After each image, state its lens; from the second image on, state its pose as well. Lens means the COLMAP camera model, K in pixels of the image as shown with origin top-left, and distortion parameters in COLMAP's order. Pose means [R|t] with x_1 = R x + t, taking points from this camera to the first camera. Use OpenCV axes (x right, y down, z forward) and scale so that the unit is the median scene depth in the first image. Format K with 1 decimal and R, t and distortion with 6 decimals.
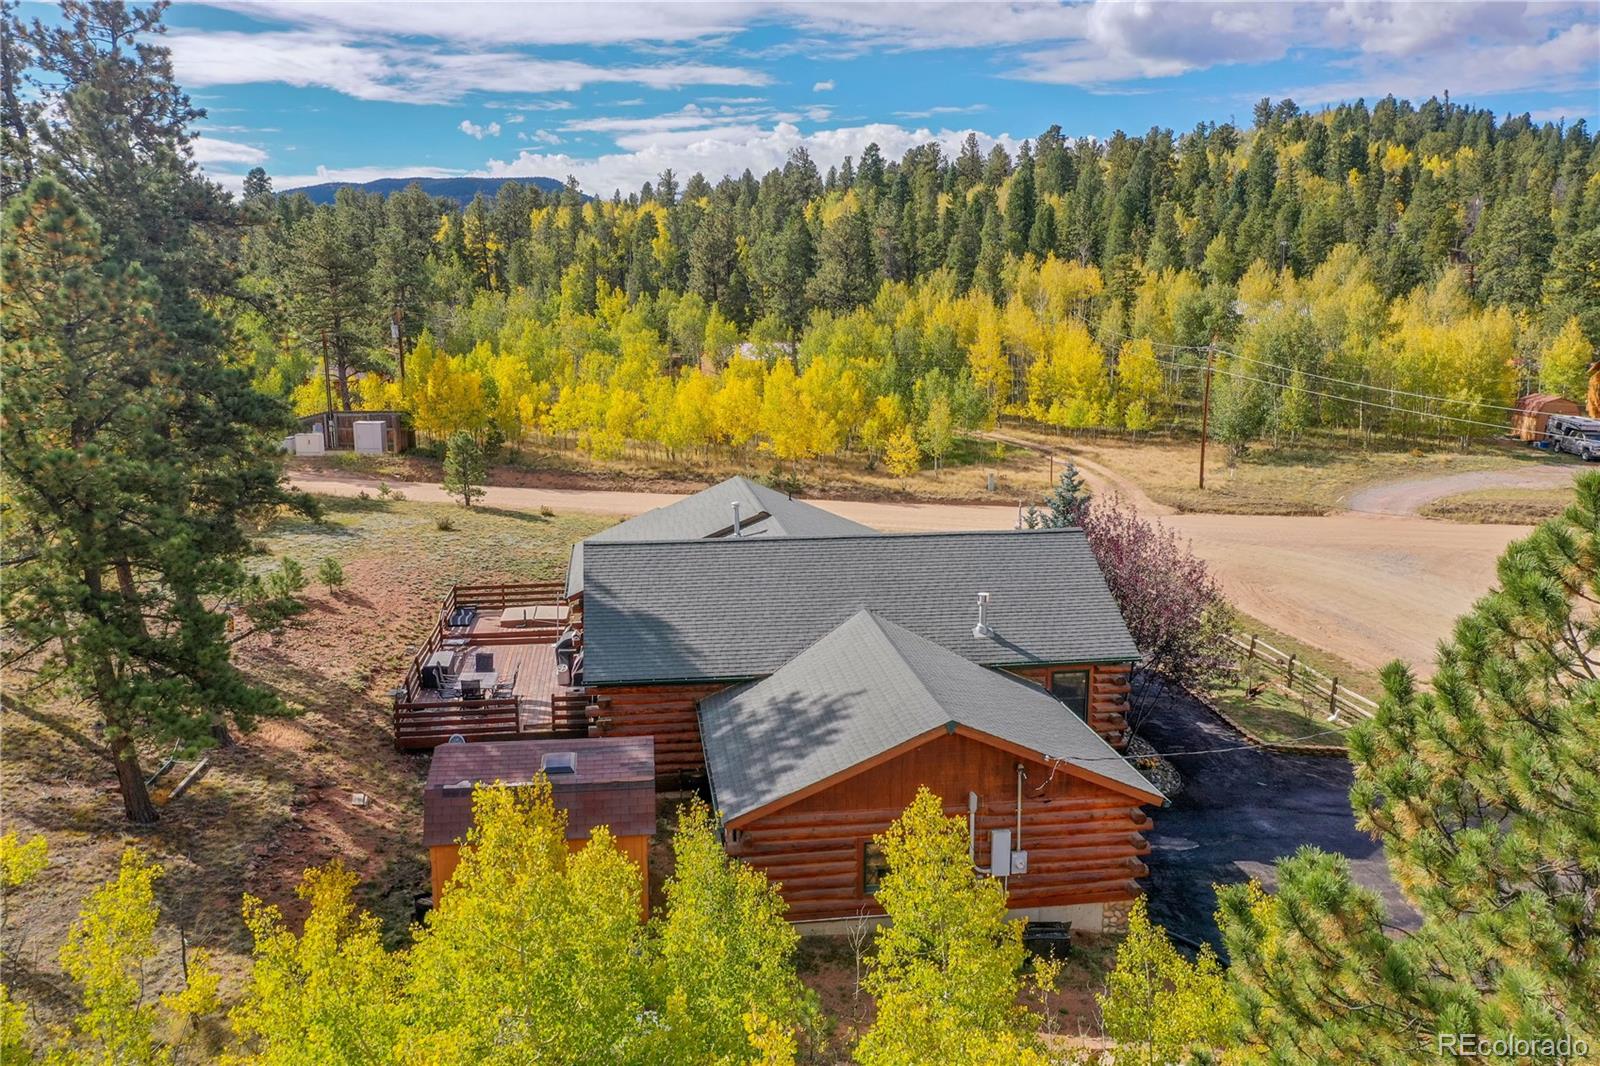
lens RADIAL K [[1326.0, 0, 800.0], [0, 1326.0, 533.0], [0, 0, 1]] dist [-0.013336, -0.004409]
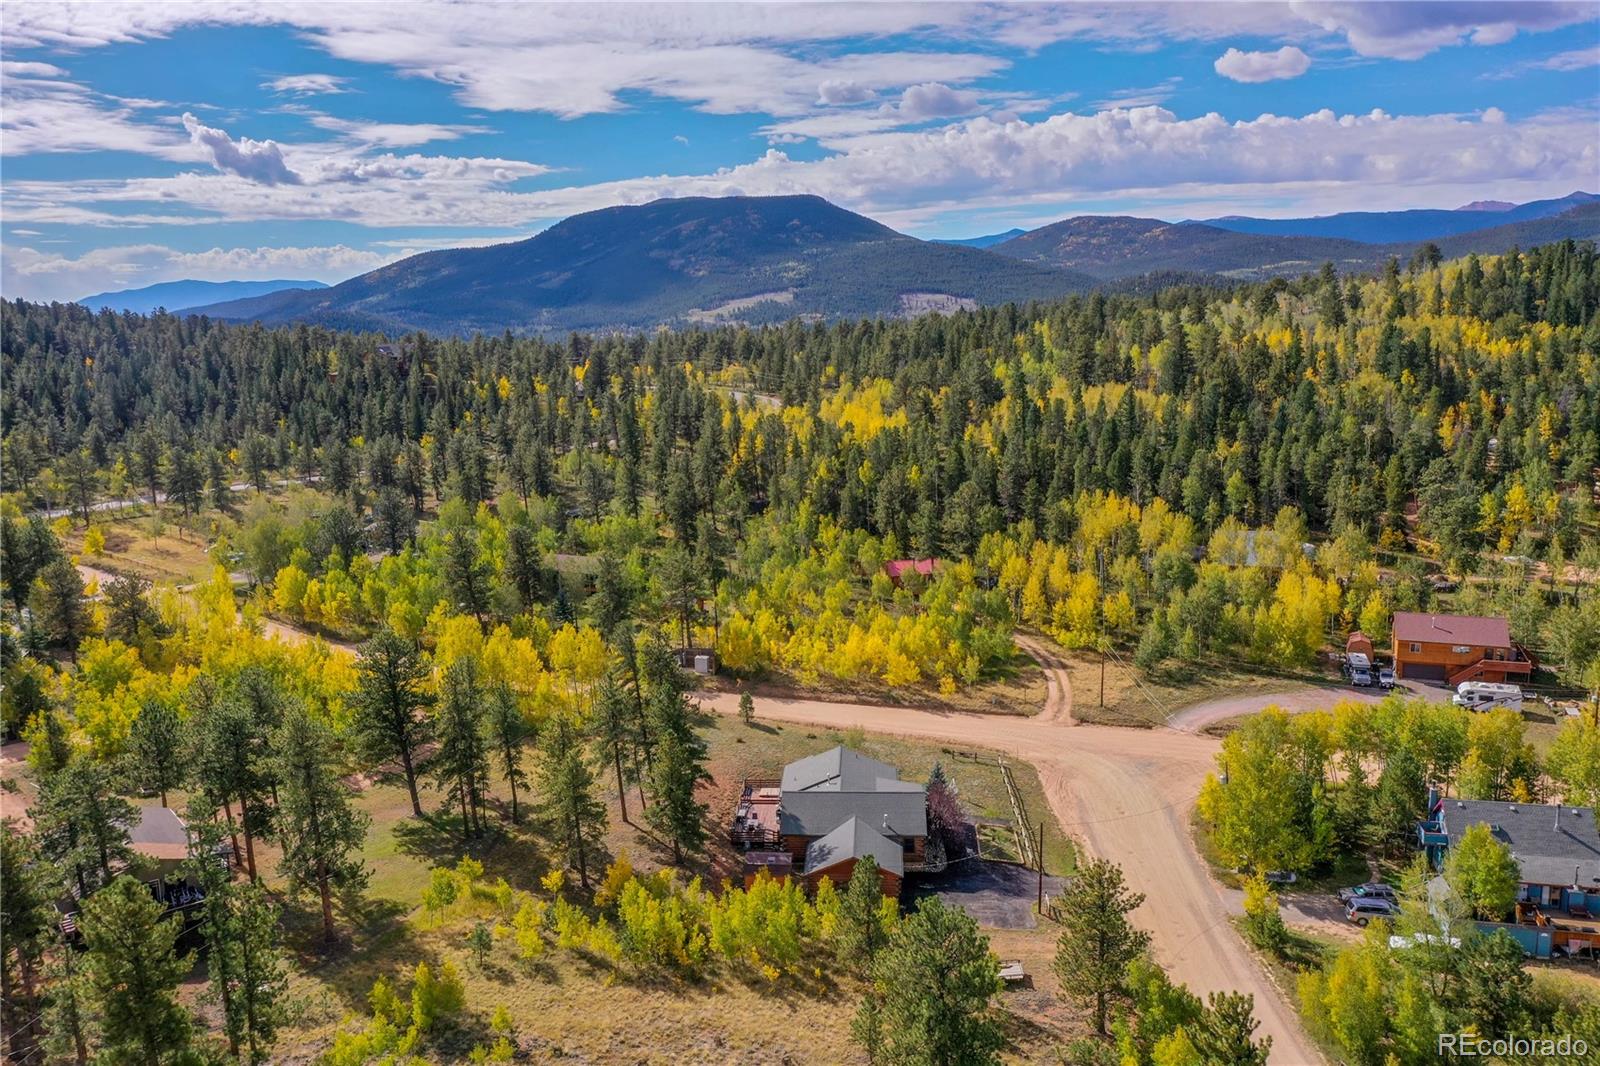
lens RADIAL K [[1319.3, 0, 798.6], [0, 1319.3, 486.6], [0, 0, 1]] dist [0.003114, -0.000616]
pose [[0.980760, 0.015752, -0.194582, 0.508998], [-0.021845, 0.999335, -0.029210, -0.641557], [0.193993, 0.032899, 0.980451, -2.287328]]
